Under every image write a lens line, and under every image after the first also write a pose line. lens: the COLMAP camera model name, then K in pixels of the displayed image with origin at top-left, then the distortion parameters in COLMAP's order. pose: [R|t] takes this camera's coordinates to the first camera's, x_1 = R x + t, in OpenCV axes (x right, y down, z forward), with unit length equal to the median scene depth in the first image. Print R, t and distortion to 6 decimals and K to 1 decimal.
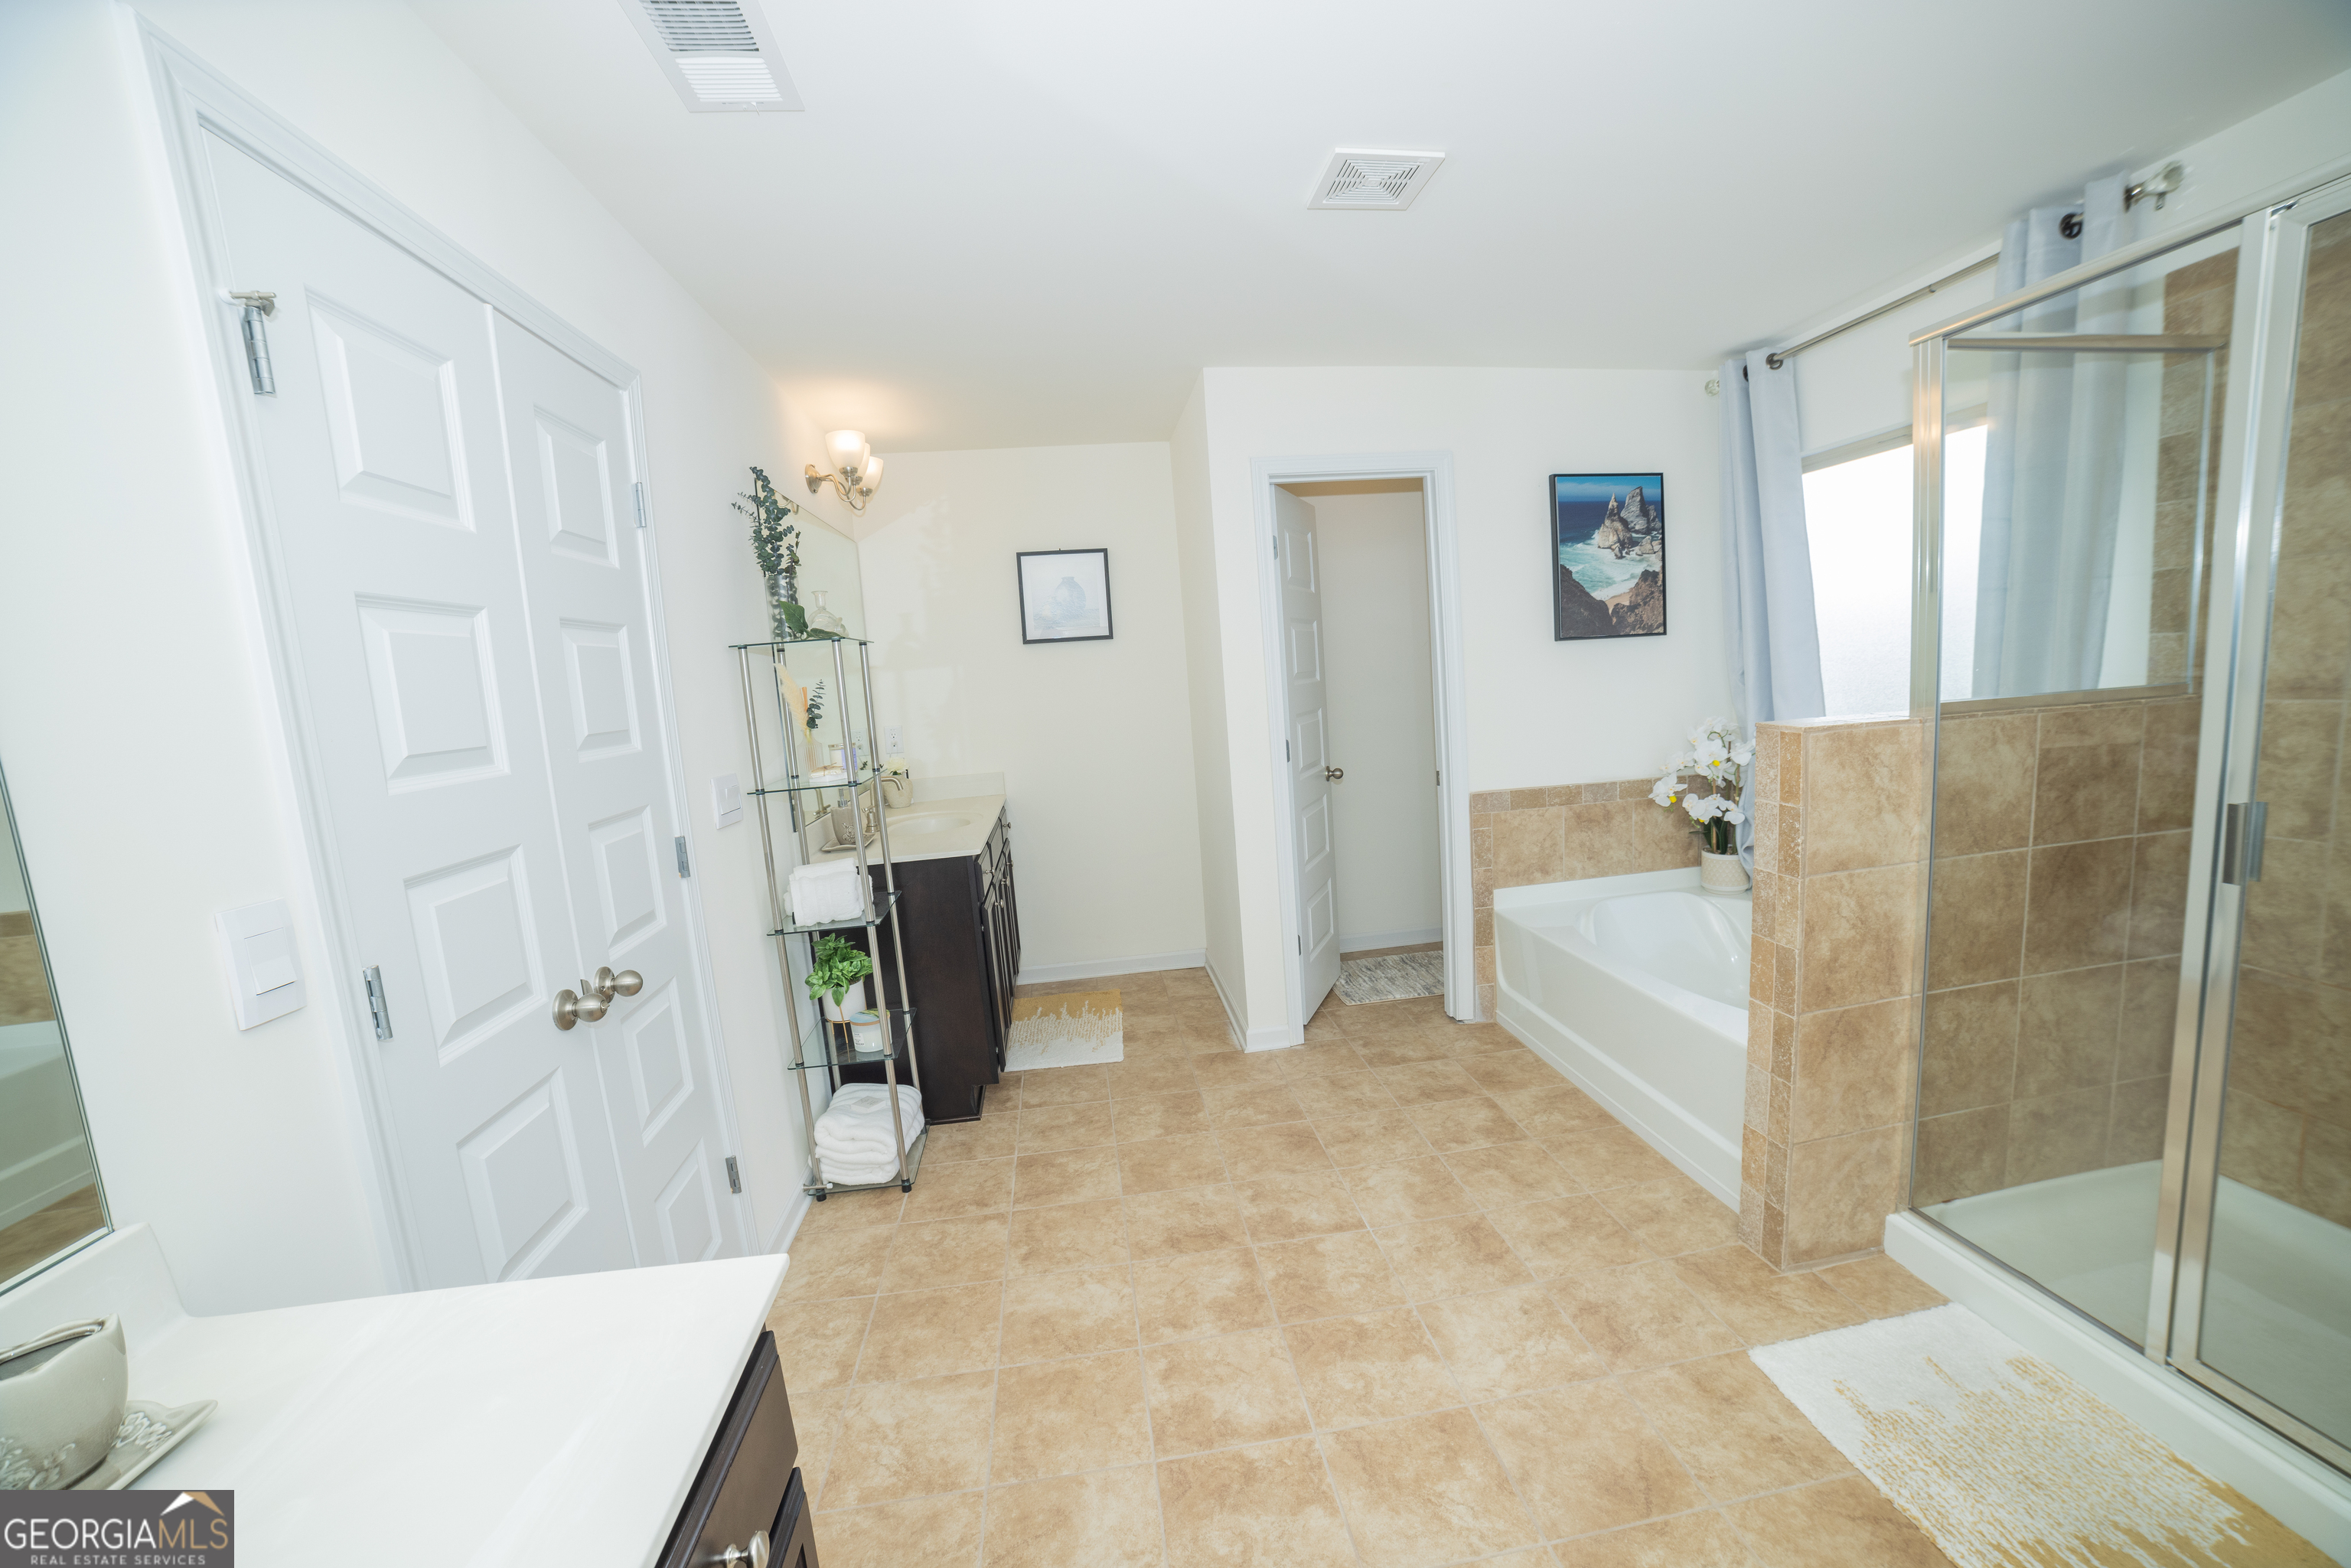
lens RADIAL K [[911.1, 0, 1253.6], [0, 911.1, 787.6], [0, 0, 1]] dist [-0.101102, 0.030557]
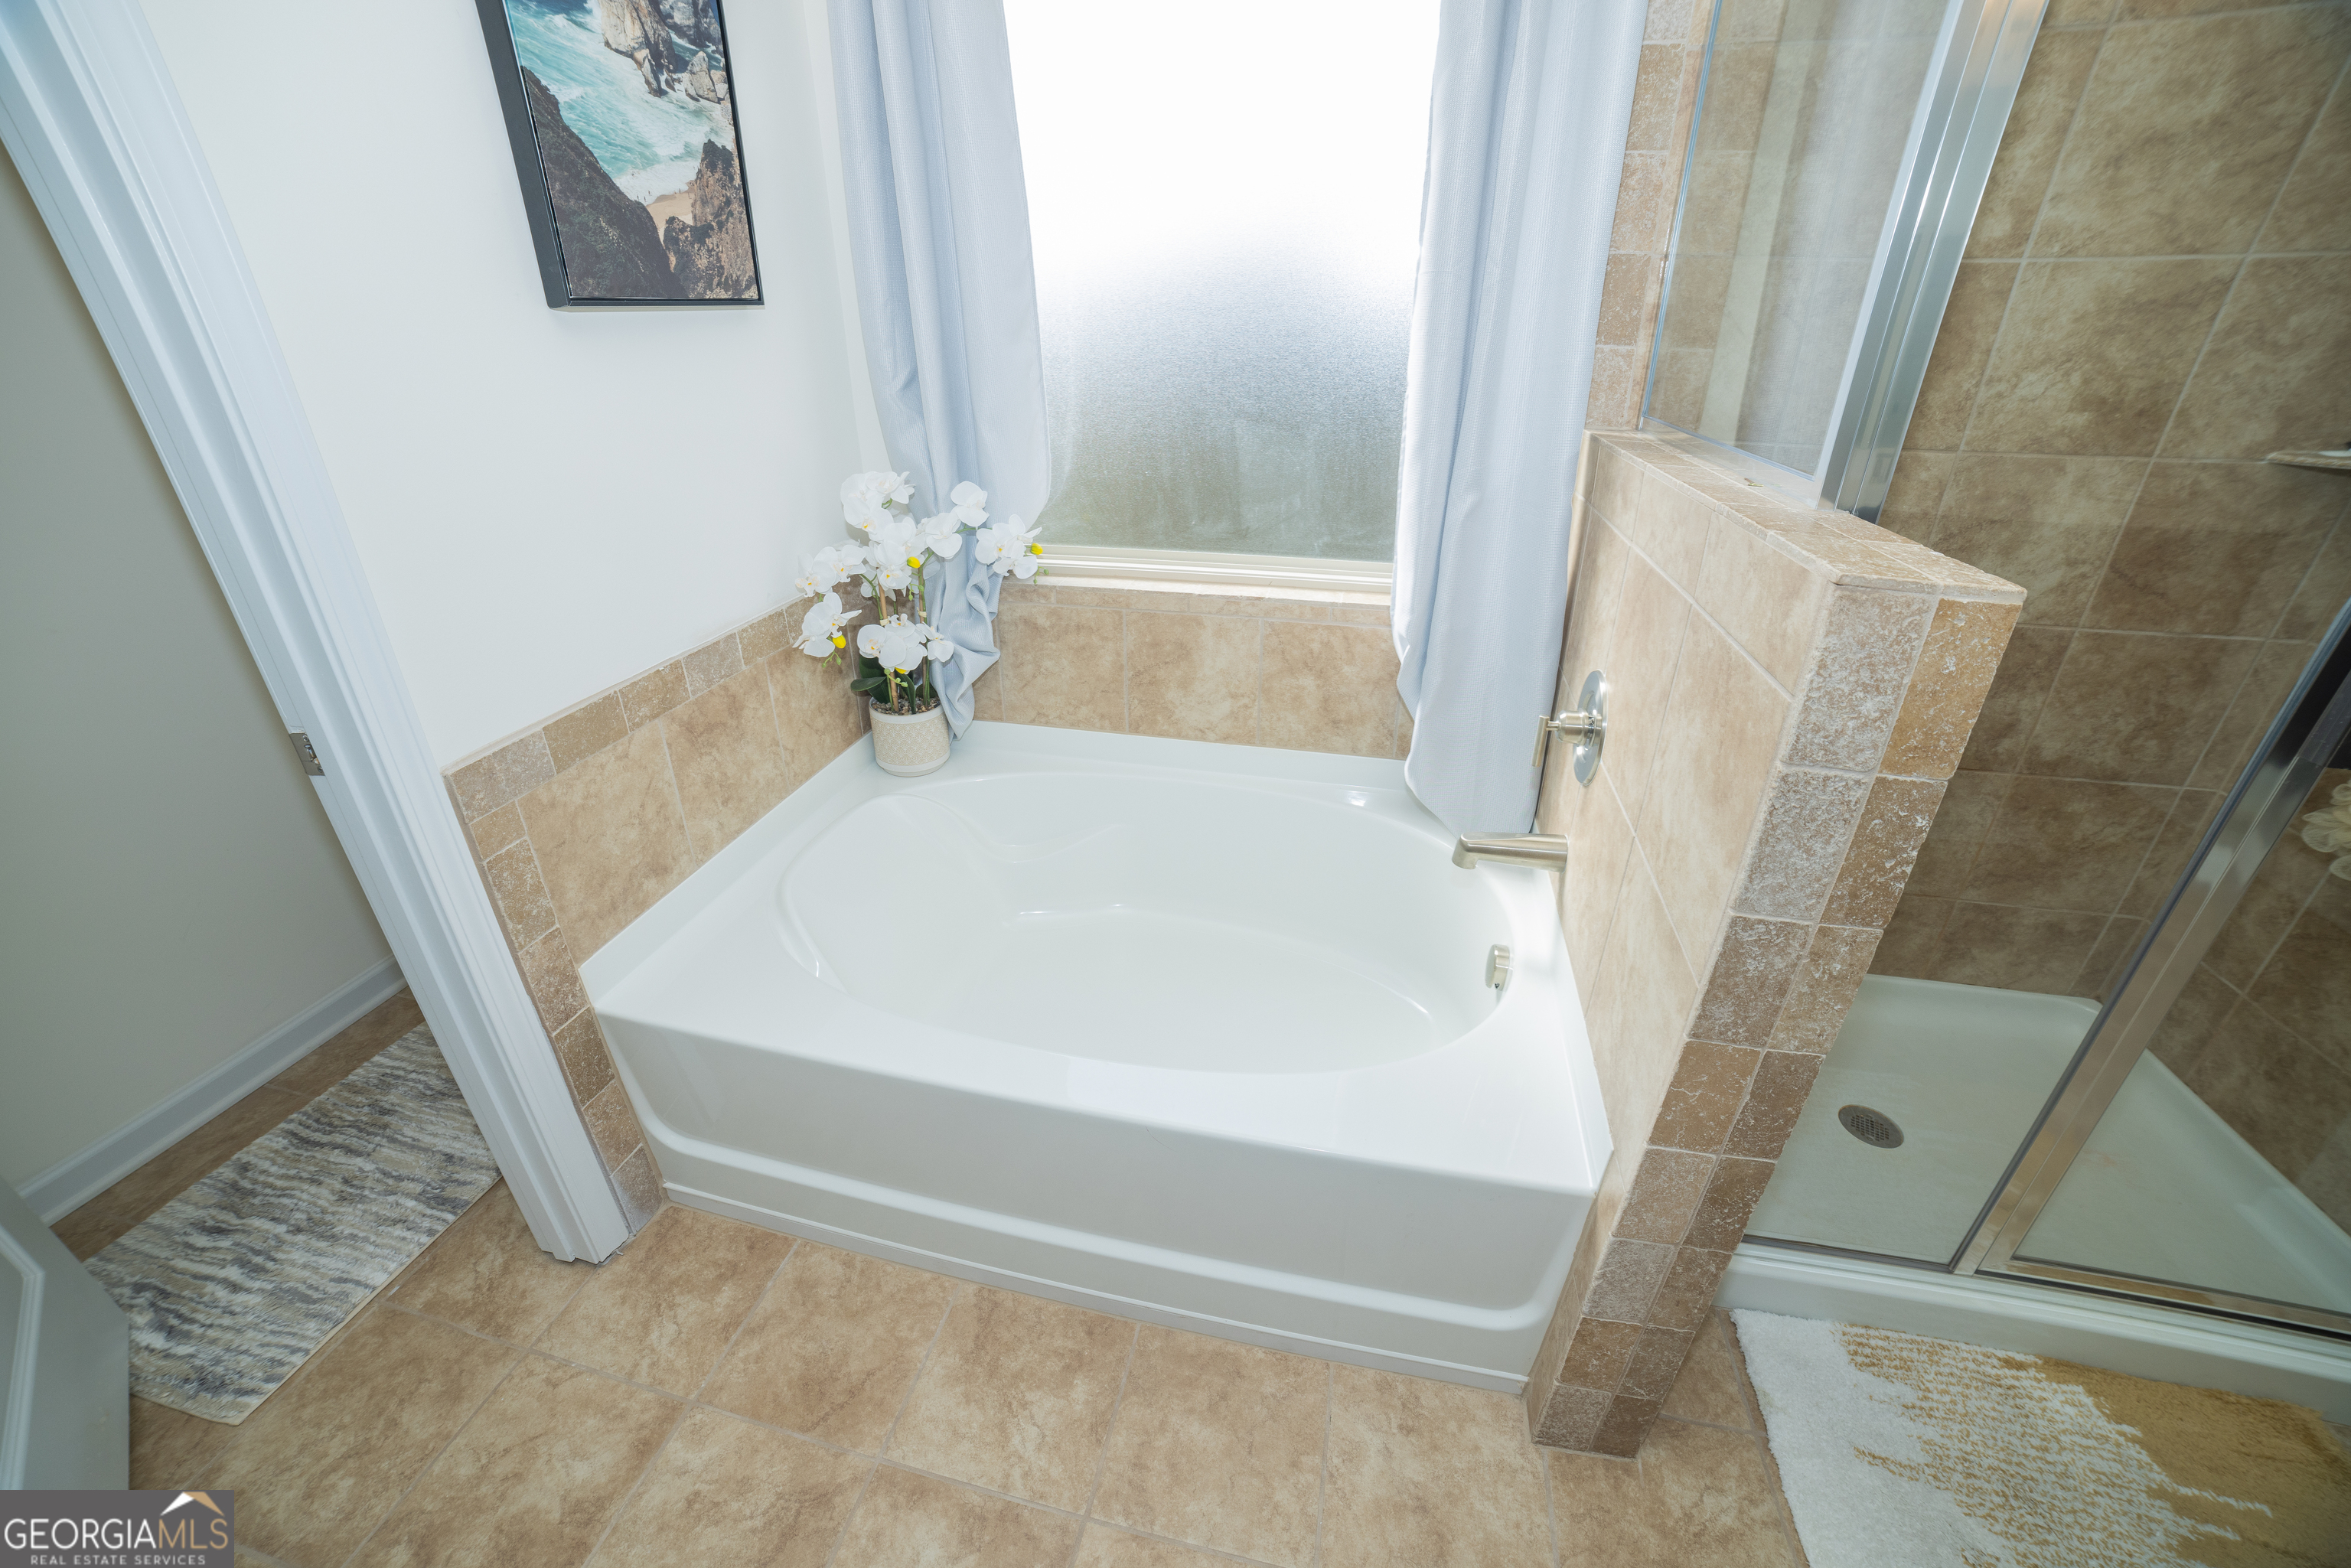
lens RADIAL K [[930.3, 0, 1160.1], [0, 930.3, 772.2], [0, 0, 1]] dist [-0.110507, 0.036158]
pose [[0.412871, -0.350043, 0.840838, 0.071461], [0.097924, 0.934905, 0.341120, -0.082955], [-0.905510, -0.058501, 0.420273, 0.620131]]
